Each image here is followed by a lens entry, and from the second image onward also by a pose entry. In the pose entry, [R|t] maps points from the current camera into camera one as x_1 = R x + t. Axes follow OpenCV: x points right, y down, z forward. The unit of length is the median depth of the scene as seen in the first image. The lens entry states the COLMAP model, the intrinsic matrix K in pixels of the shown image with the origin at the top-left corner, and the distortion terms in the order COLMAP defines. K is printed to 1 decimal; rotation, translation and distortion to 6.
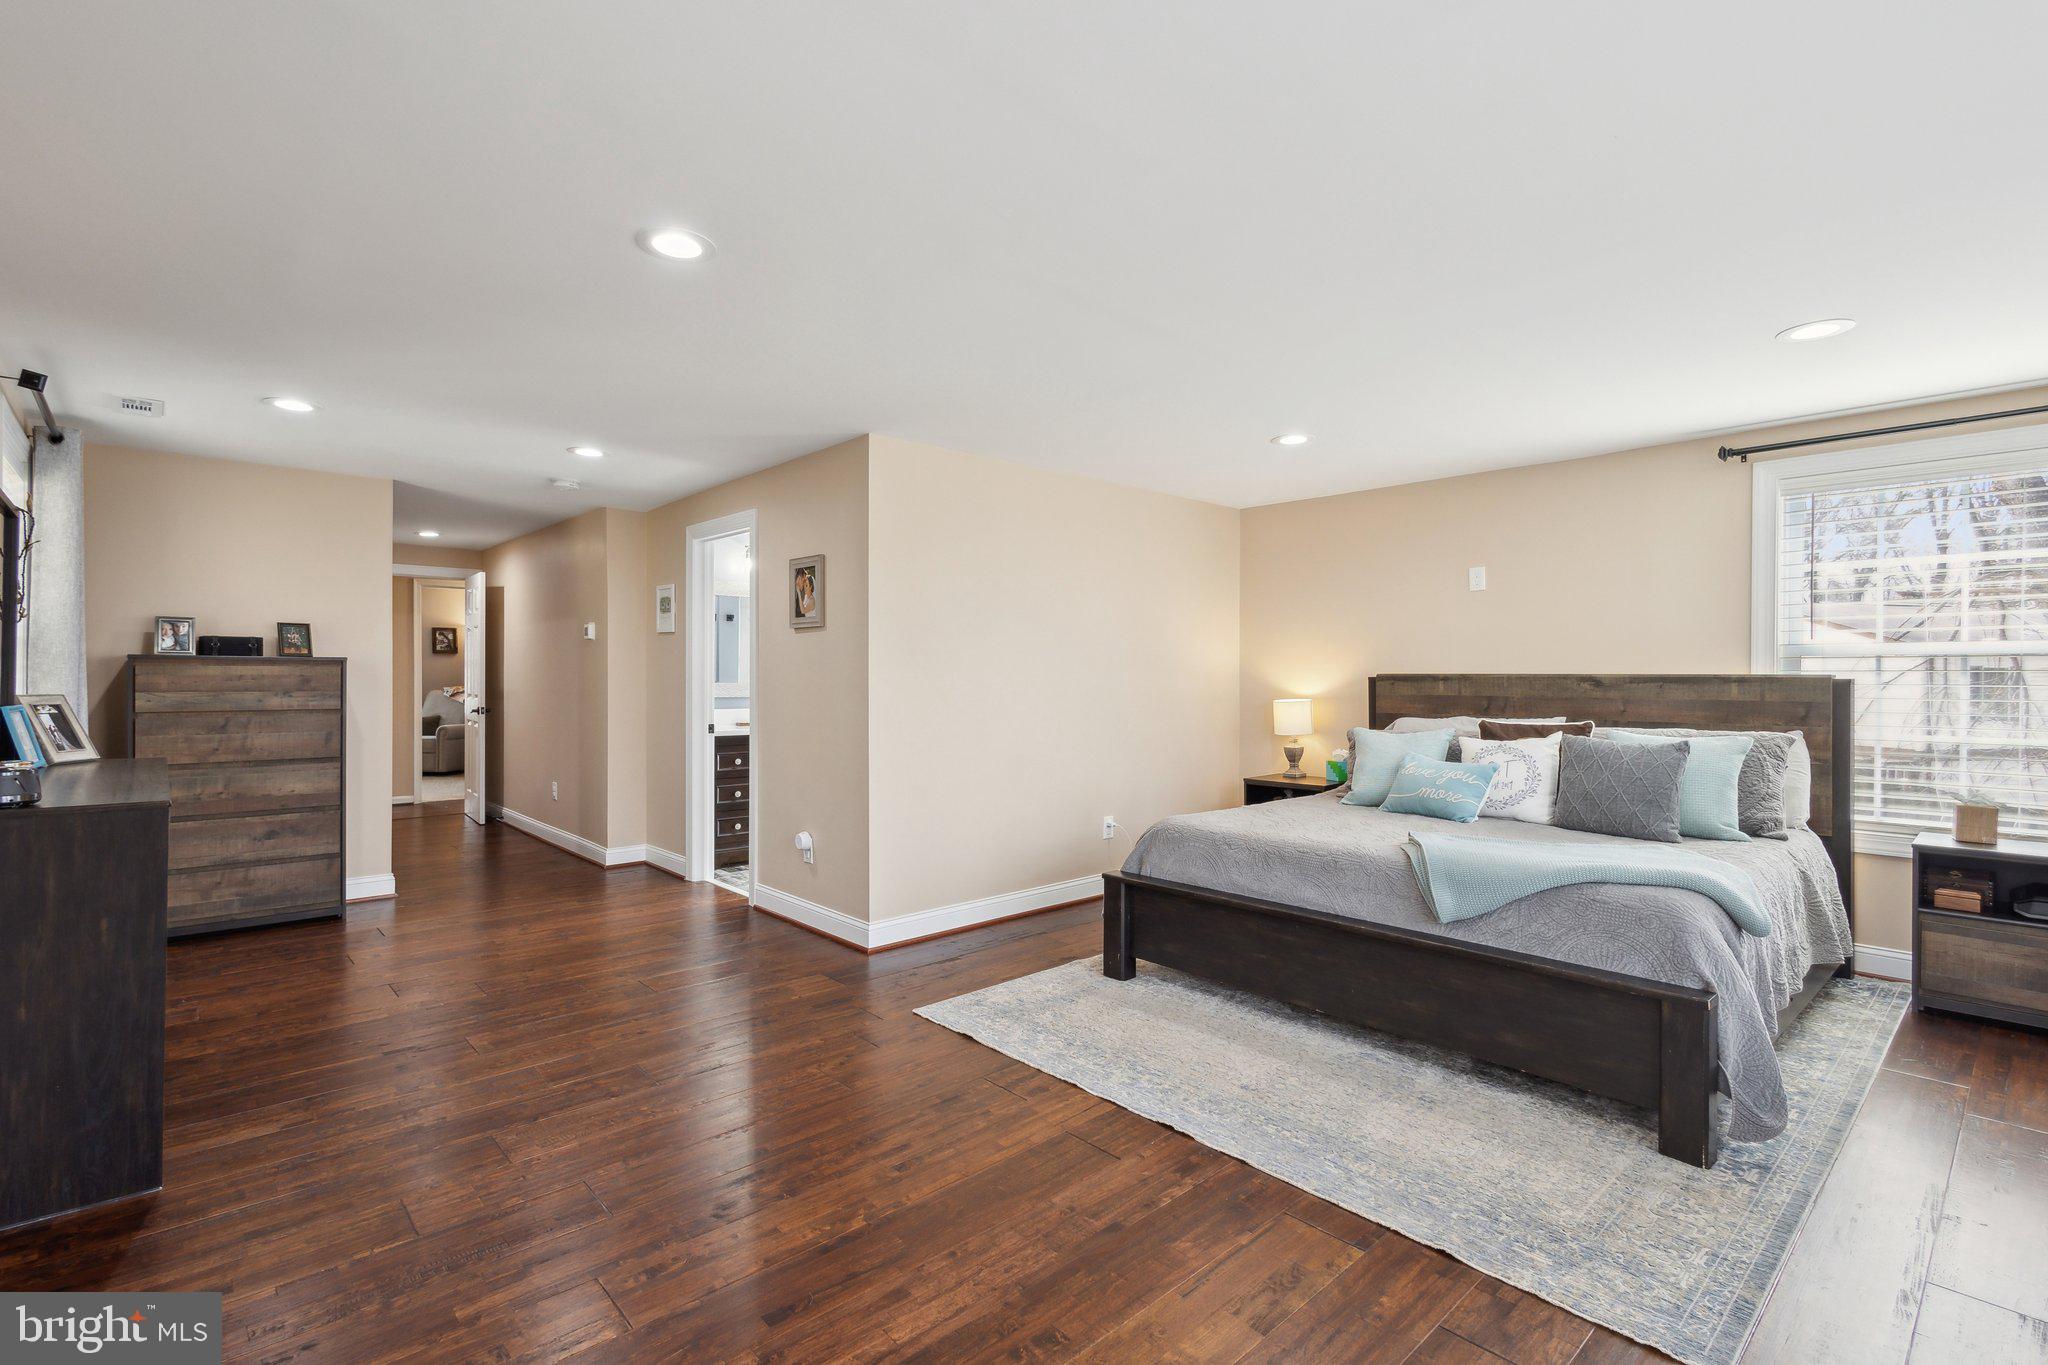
lens RADIAL K [[944.0, 0, 1020.7], [0, 944.0, 678.0], [0, 0, 1]] dist [0.005672, -0.000441]
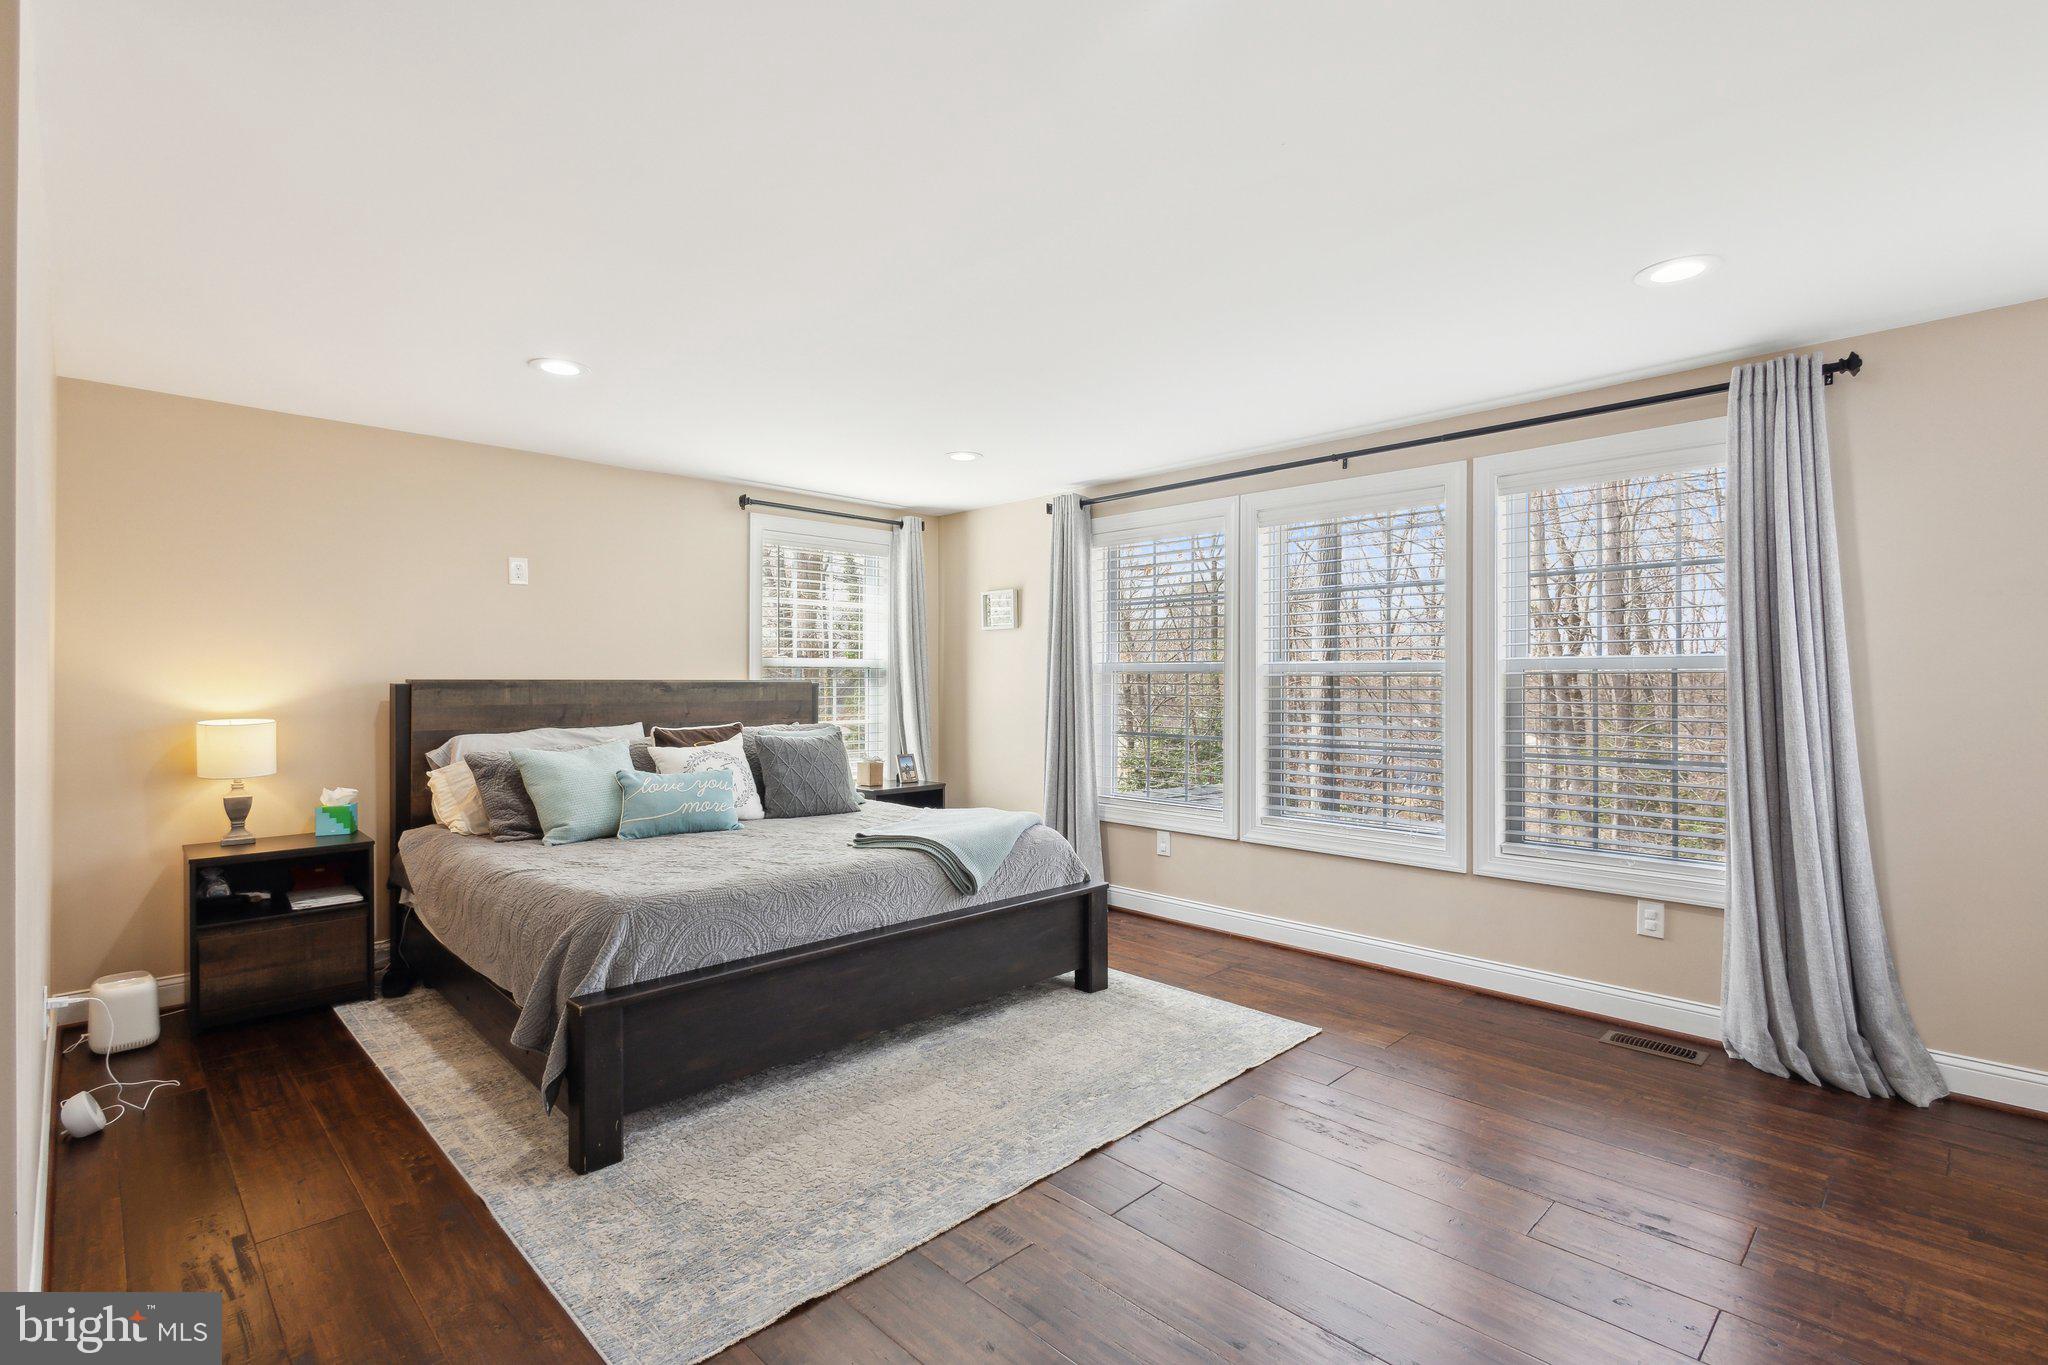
lens RADIAL K [[944.0, 0, 1020.7], [0, 944.0, 678.0], [0, 0, 1]] dist [0.005672, -0.000441]
pose [[-0.041400, 0.002446, 0.999140, -0.457807], [0.005088, 0.999985, -0.002238, -0.001772], [-0.999130, 0.004991, -0.041412, 0.636662]]
